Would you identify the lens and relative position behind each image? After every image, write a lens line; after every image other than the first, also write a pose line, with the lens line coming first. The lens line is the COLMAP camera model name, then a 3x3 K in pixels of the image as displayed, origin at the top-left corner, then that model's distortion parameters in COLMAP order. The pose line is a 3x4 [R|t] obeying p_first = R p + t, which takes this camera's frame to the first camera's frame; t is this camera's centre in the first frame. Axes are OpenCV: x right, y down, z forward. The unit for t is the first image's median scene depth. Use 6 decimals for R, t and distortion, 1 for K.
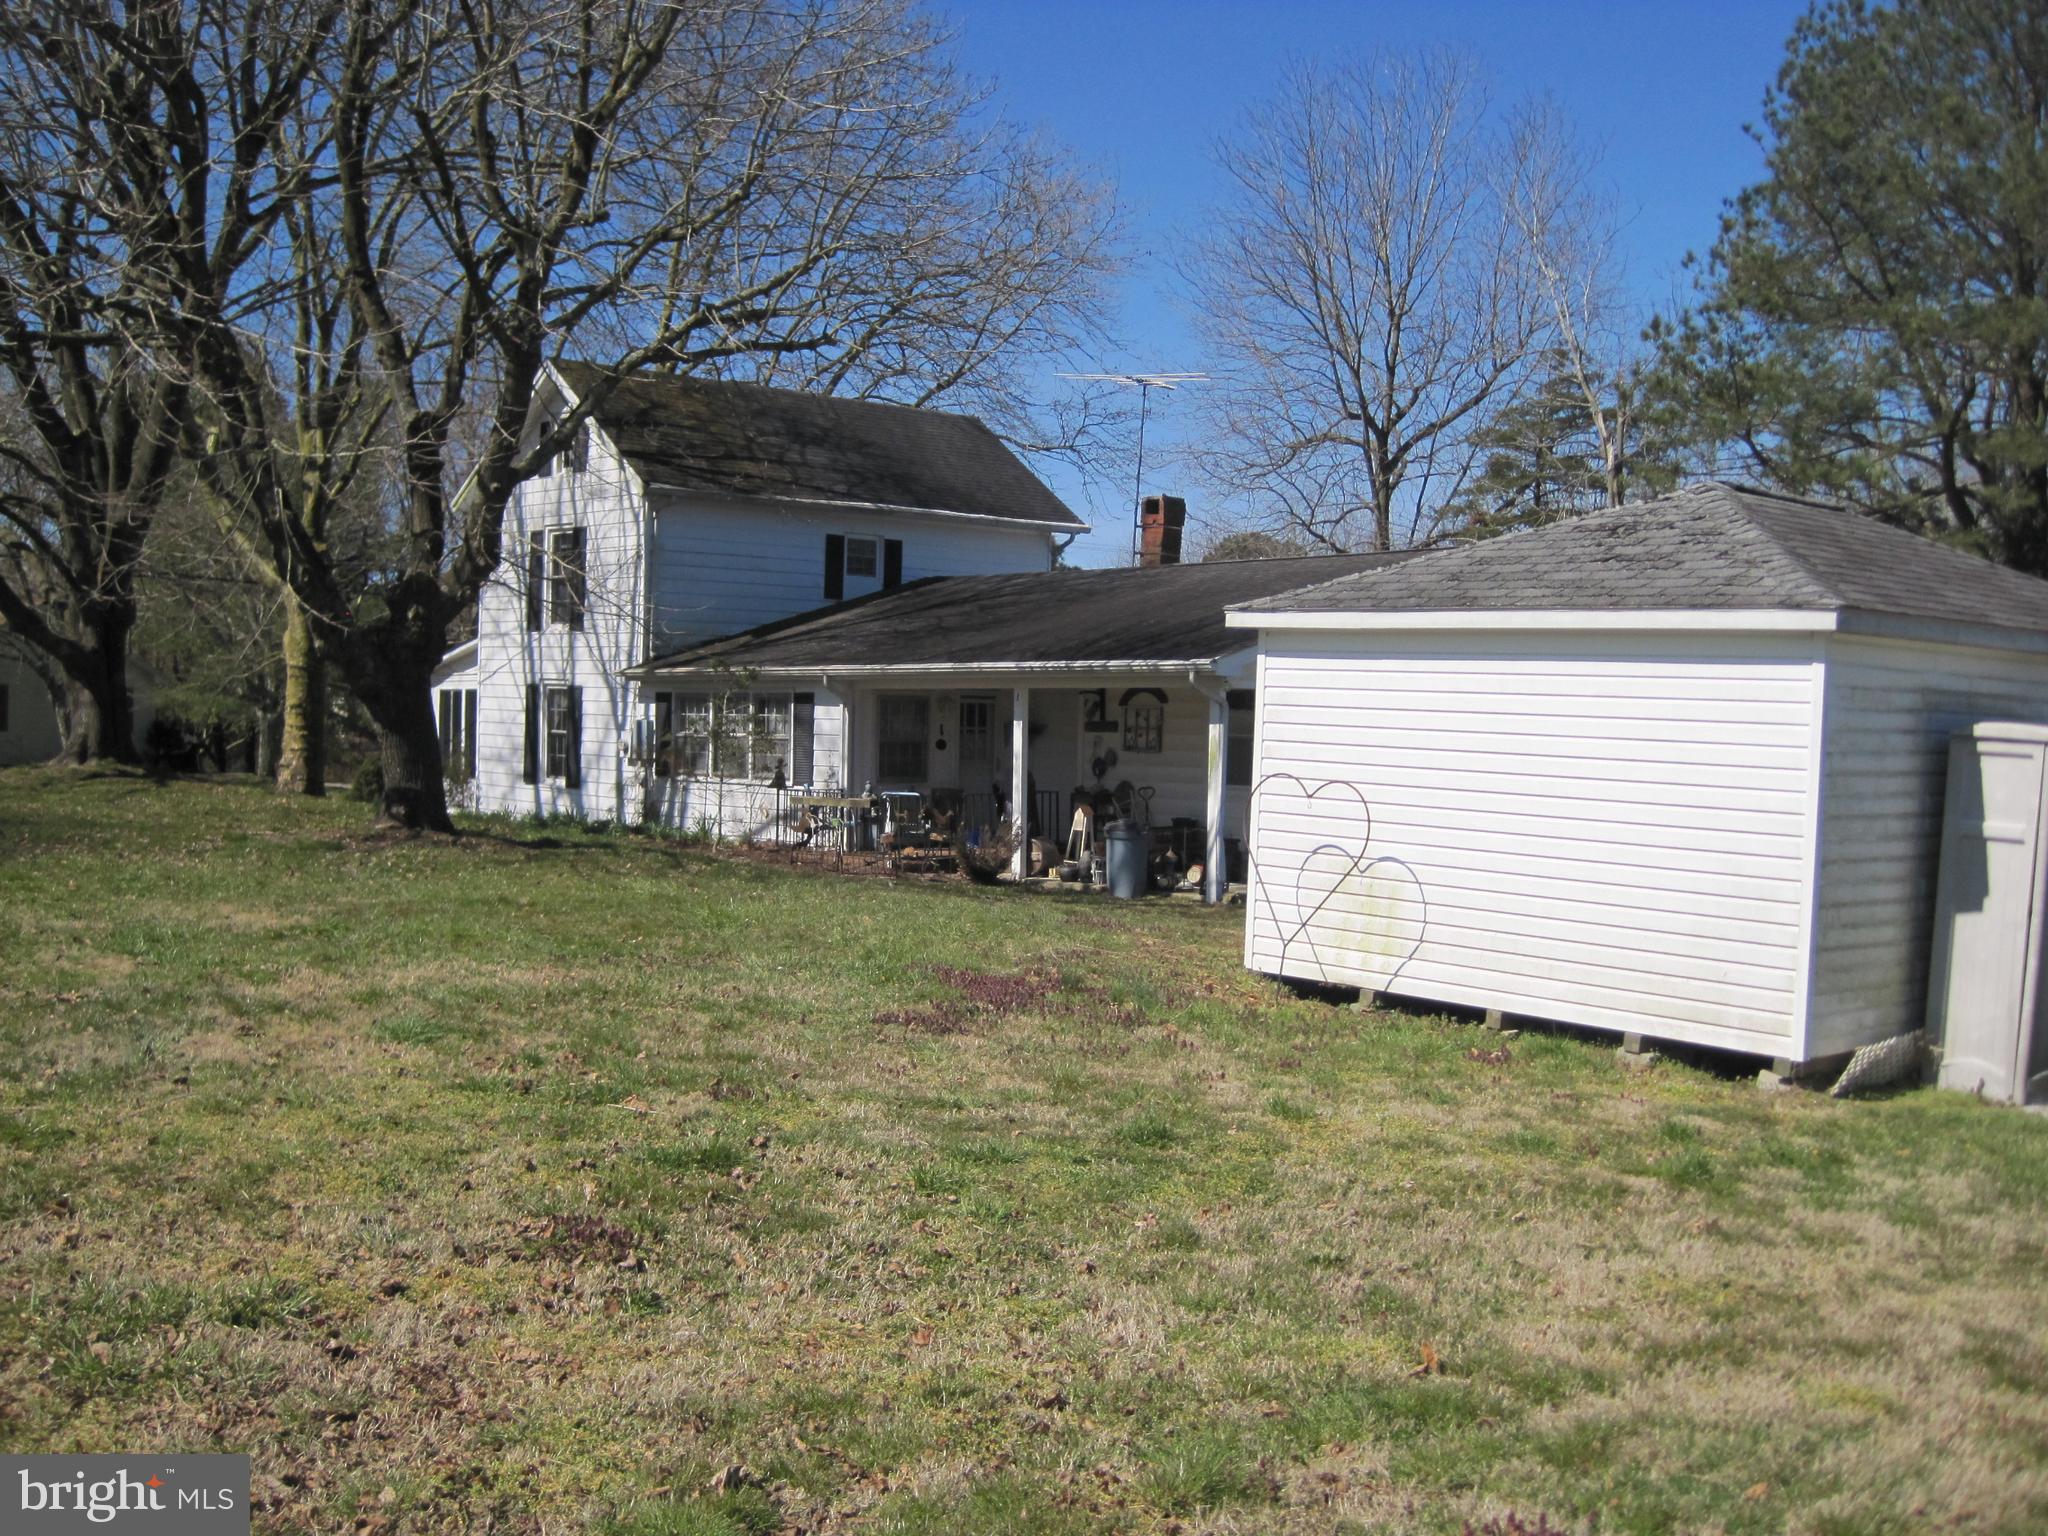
lens RADIAL K [[2108.4, 0, 1024.0], [0, 2108.4, 768.0], [0, 0, 1]] dist [-0.197715, 0.171775]
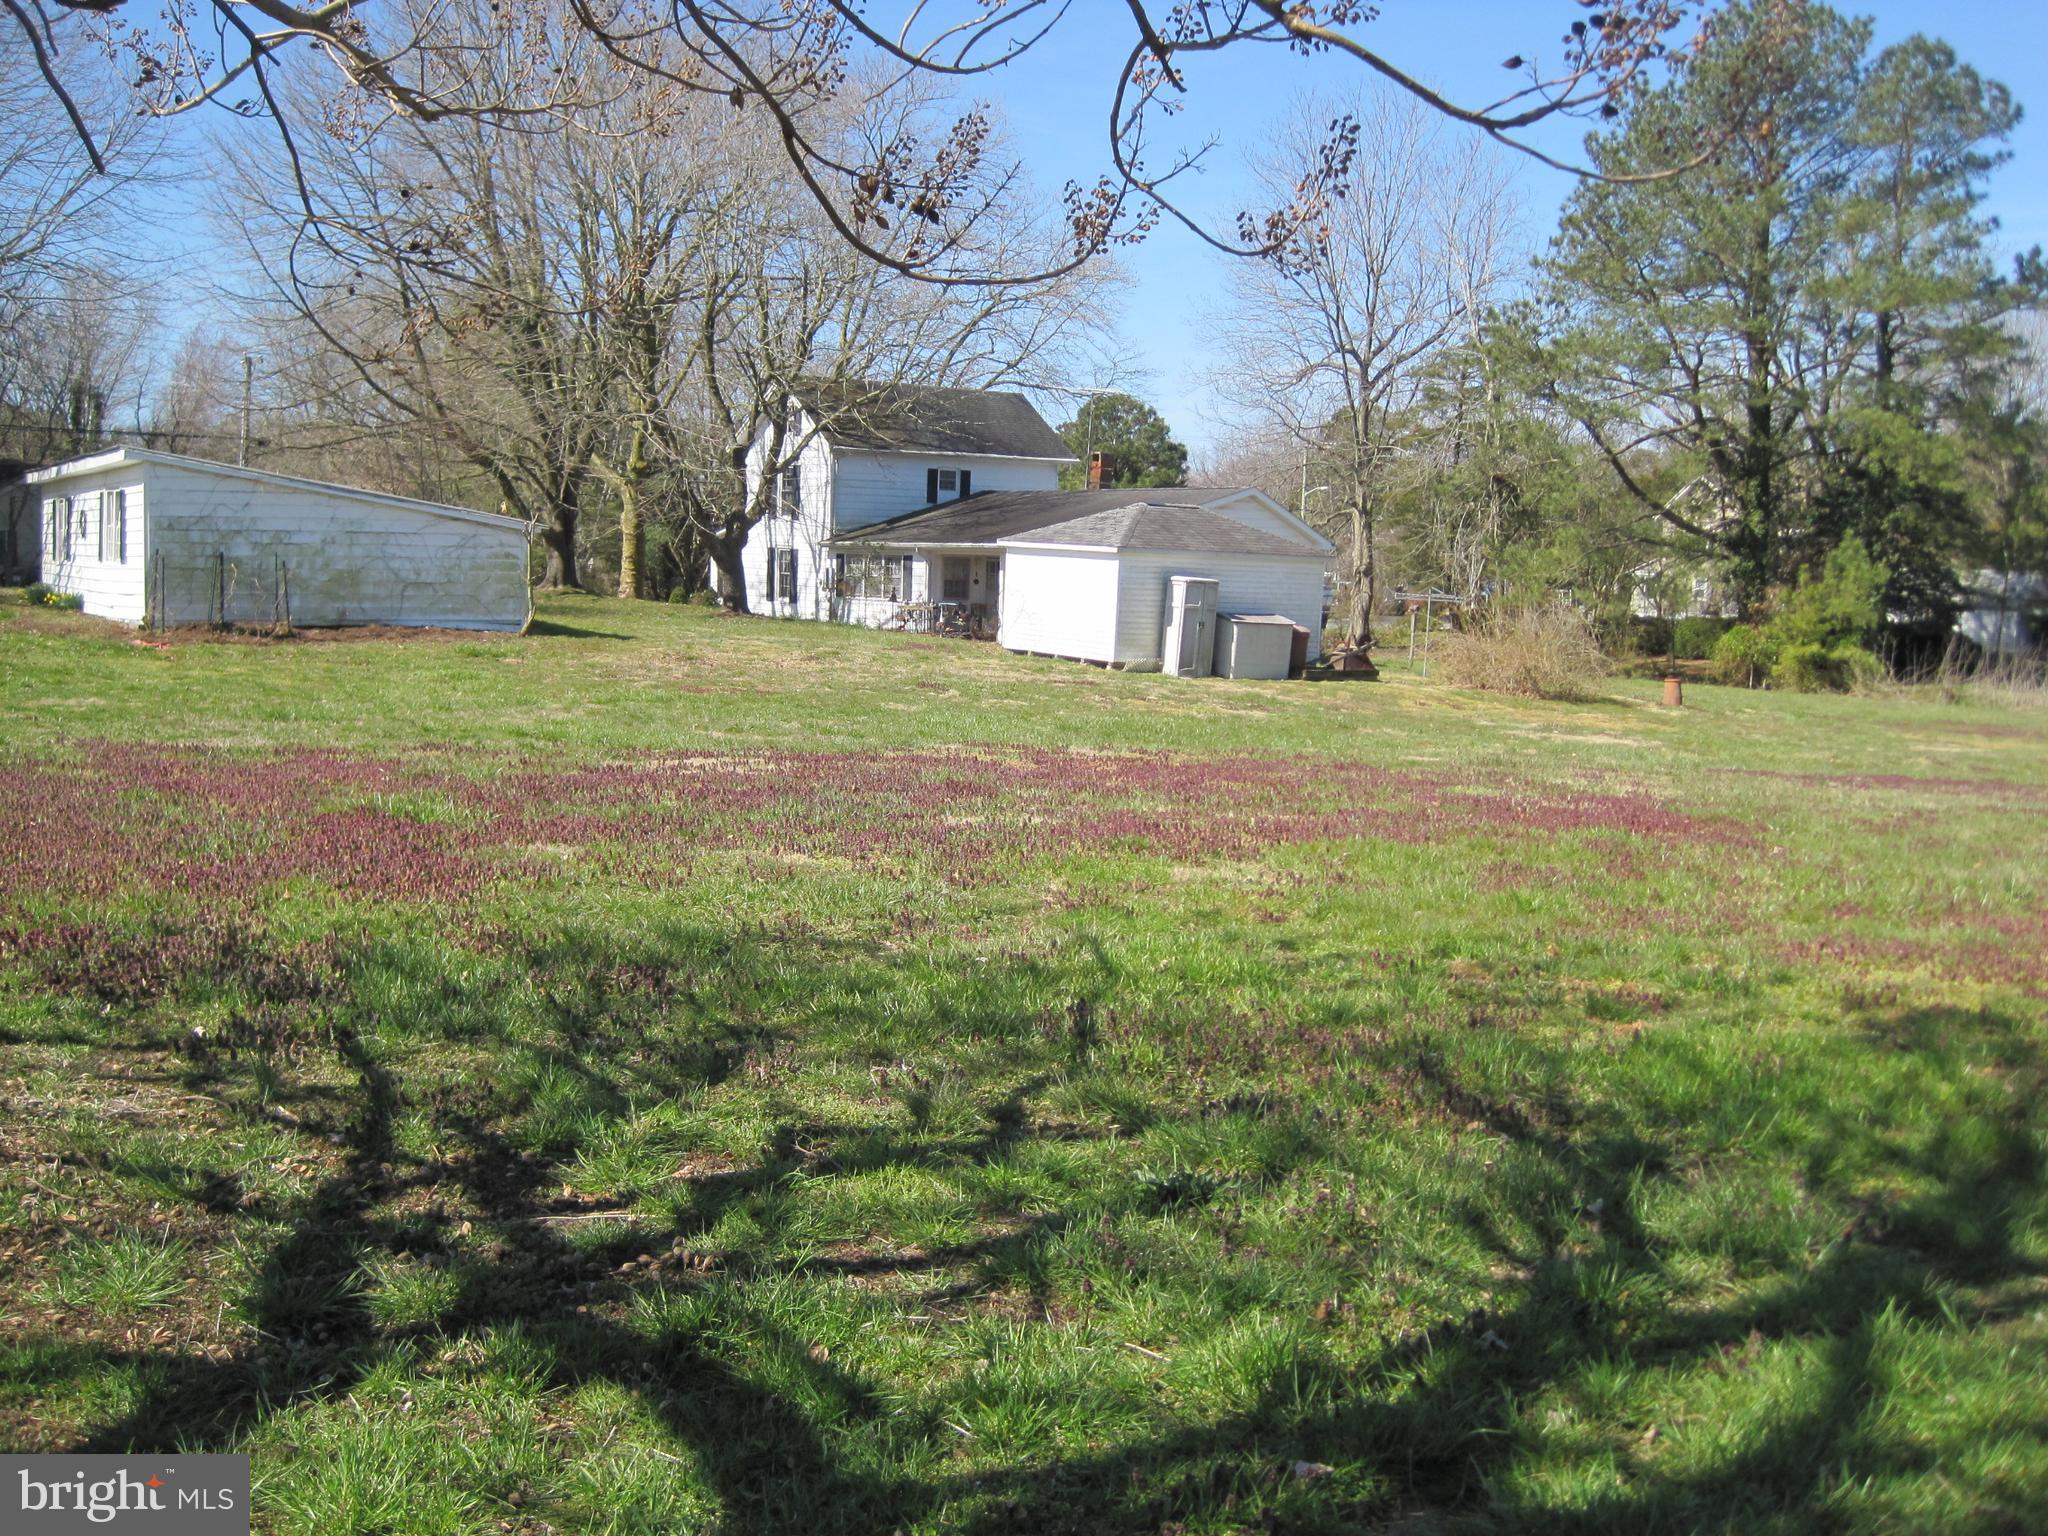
lens RADIAL K [[2108.4, 0, 1024.0], [0, 2108.4, 768.0], [0, 0, 1]] dist [-0.197715, 0.171775]
pose [[0.995739, 0.019152, -0.090210, 0.178322], [-0.012355, 0.997084, 0.075310, 0.013539], [0.091390, -0.073874, 0.993071, -0.937721]]
